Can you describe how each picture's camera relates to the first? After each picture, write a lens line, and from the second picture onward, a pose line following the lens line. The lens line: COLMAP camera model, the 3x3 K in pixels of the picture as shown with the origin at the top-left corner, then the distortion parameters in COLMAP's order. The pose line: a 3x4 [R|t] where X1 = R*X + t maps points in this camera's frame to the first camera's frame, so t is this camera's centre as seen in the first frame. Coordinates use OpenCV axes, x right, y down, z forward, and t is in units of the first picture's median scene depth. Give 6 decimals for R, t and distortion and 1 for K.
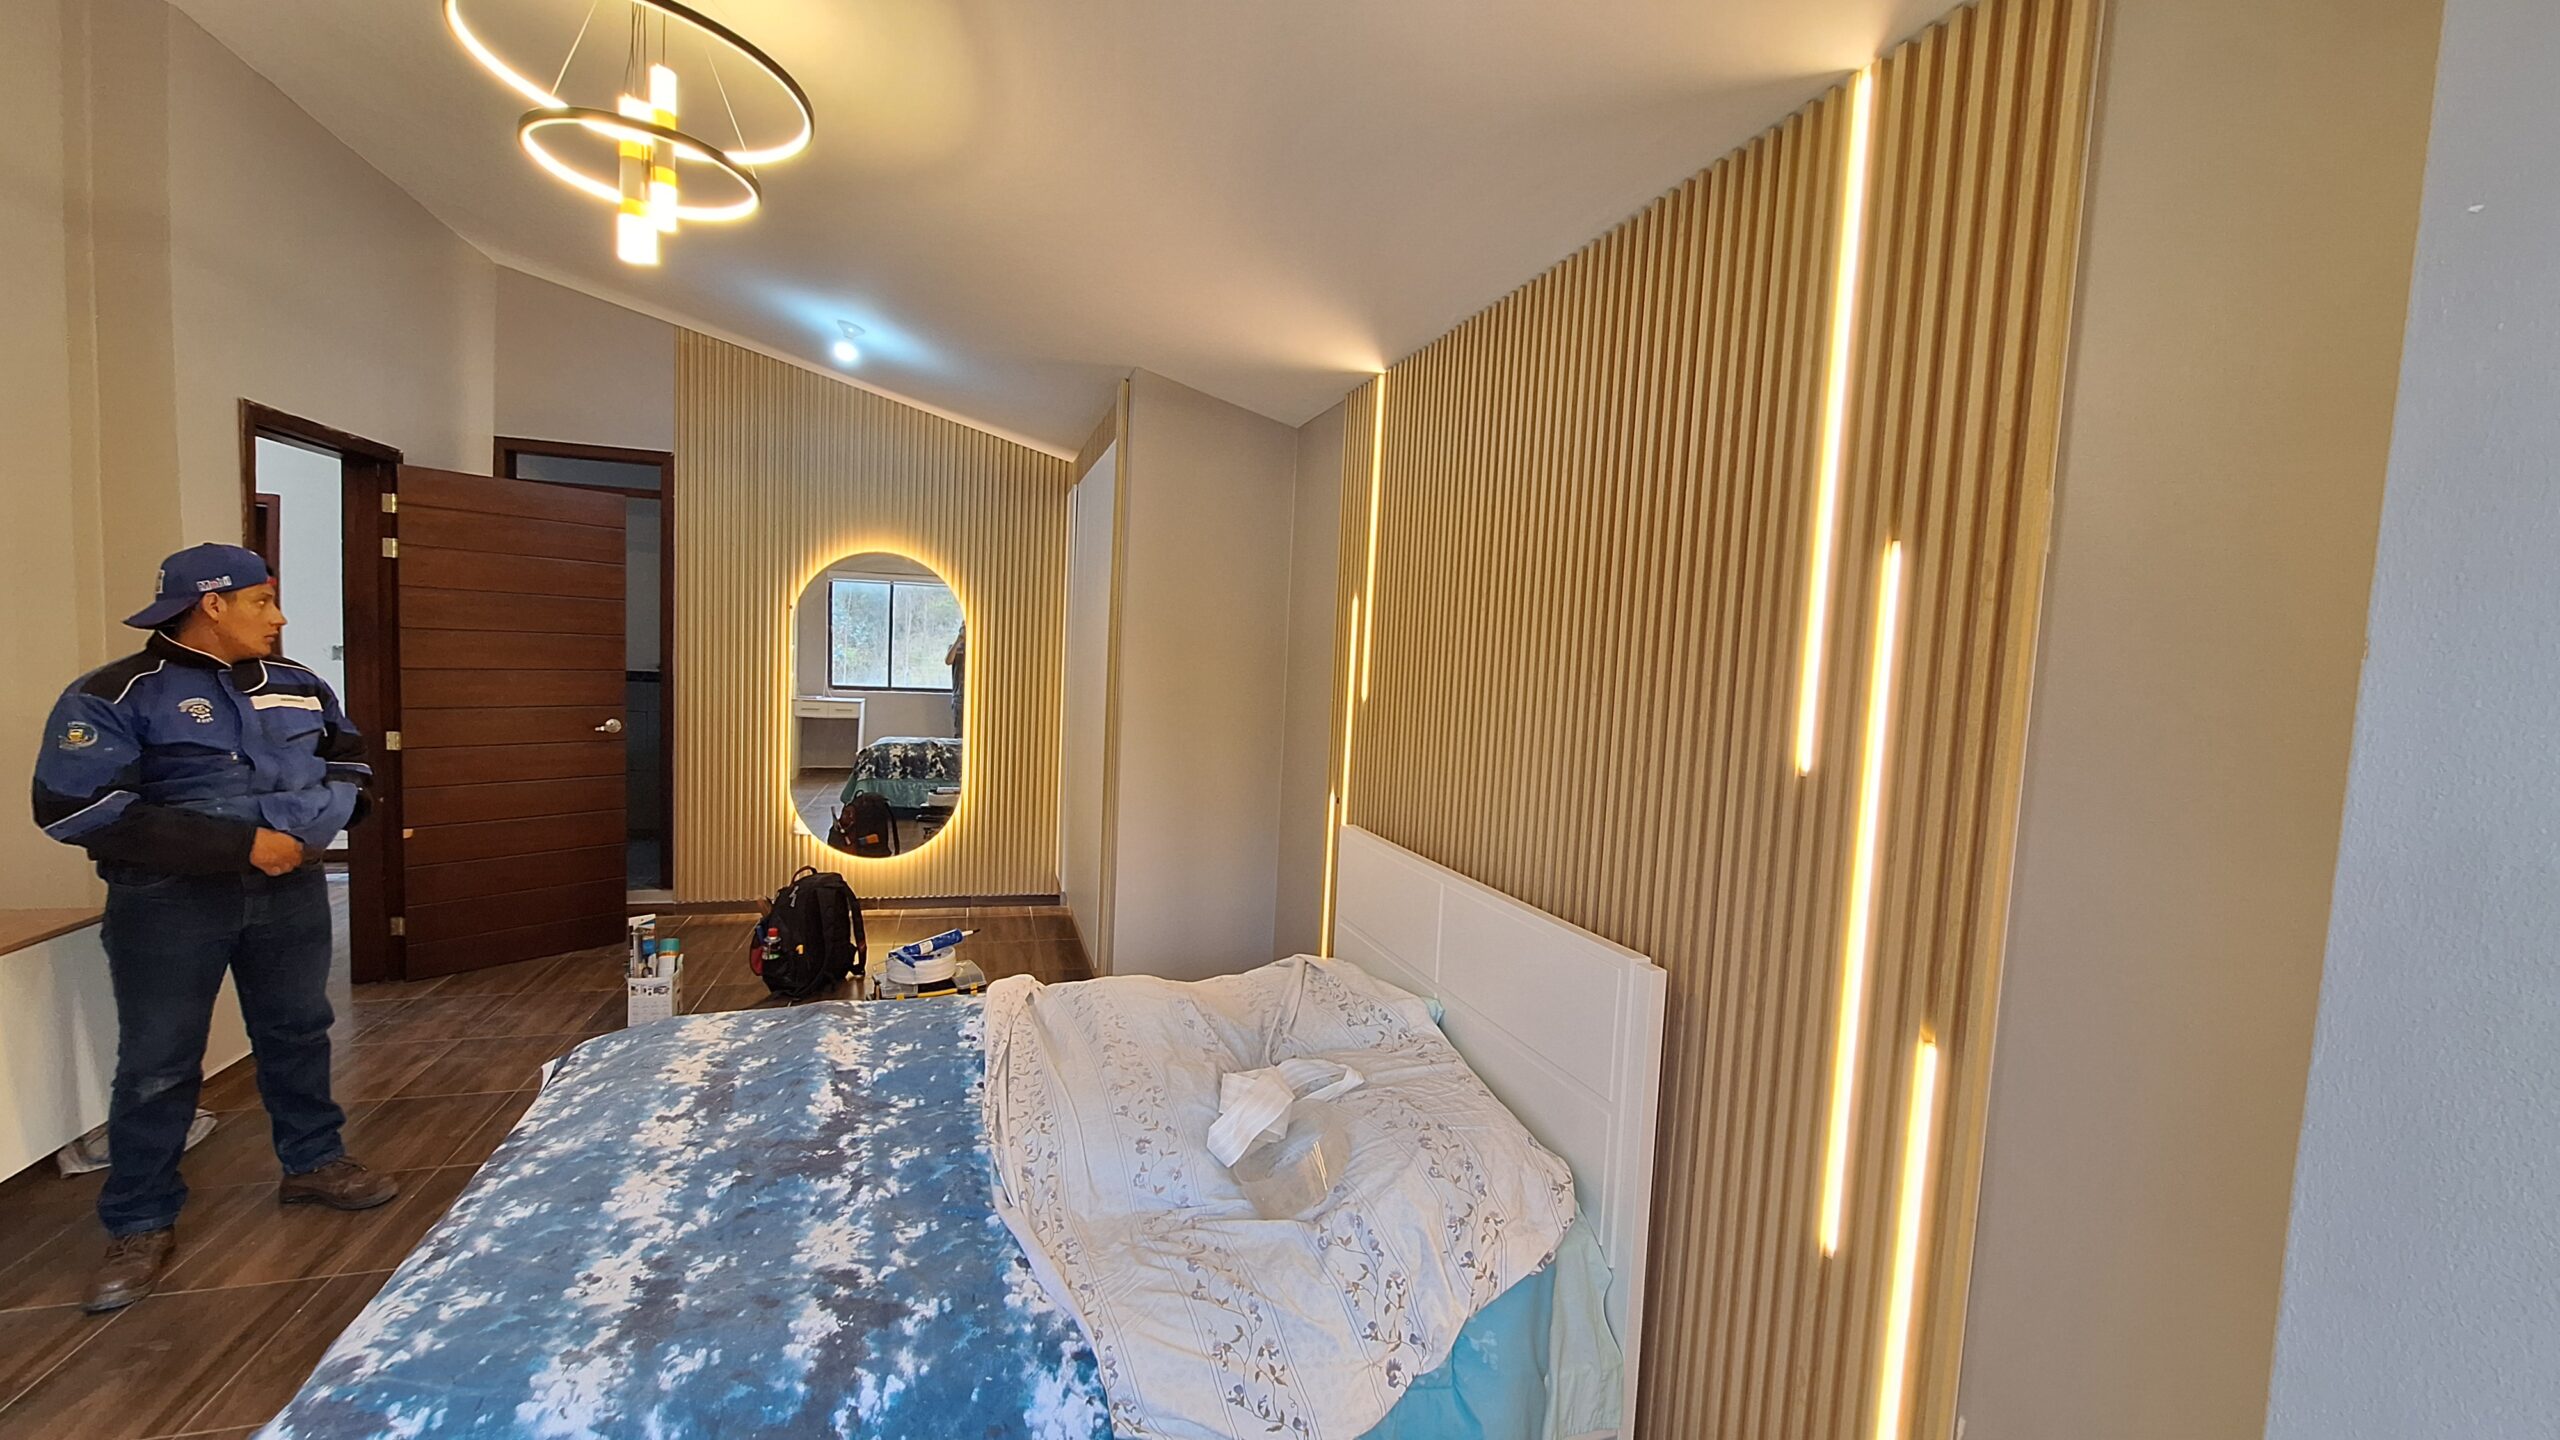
lens RADIAL K [[1007.7, 0, 1284.9], [0, 1007.7, 723.5], [0, 0, 1]] dist [-0.000538, -0.000116]
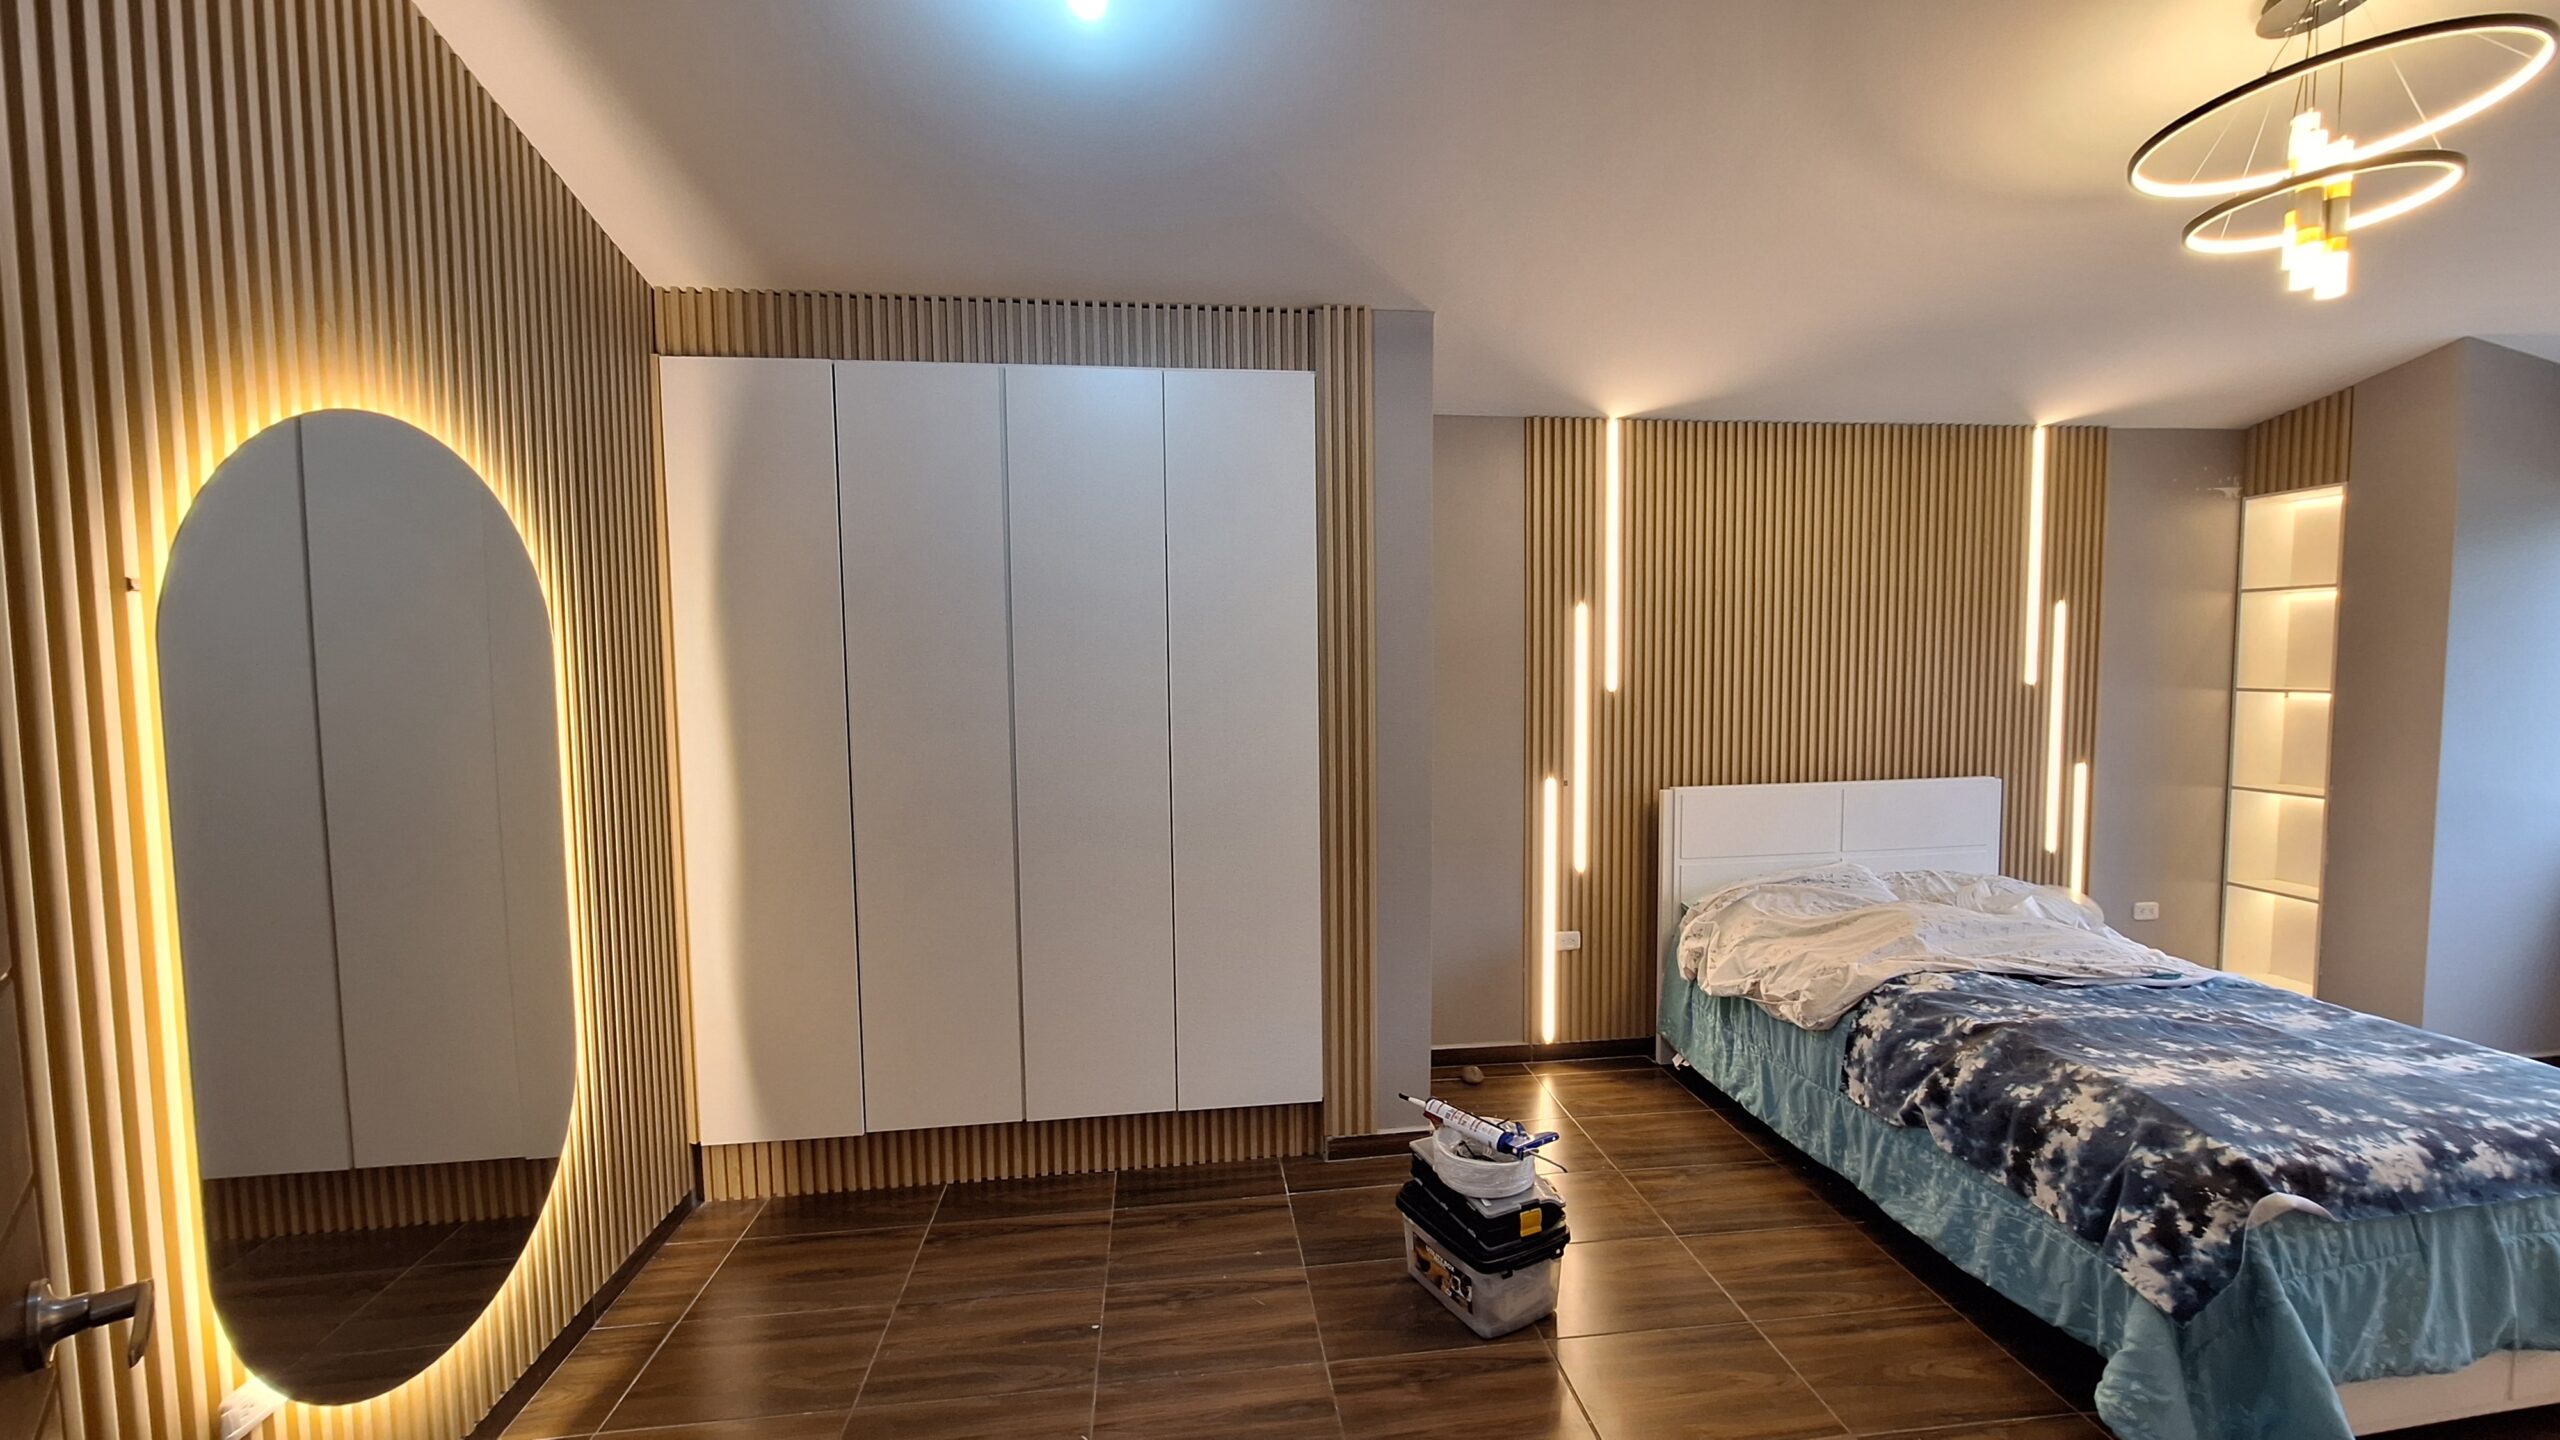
lens RADIAL K [[1007.7, 0, 1284.9], [0, 1007.7, 723.5], [0, 0, 1]] dist [-0.000538, -0.000116]
pose [[0.183368, -0.111052, 0.976752, -1.899514], [0.093423, 0.991070, 0.095141, -0.218558], [-0.978595, 0.073805, 0.192105, 1.878038]]
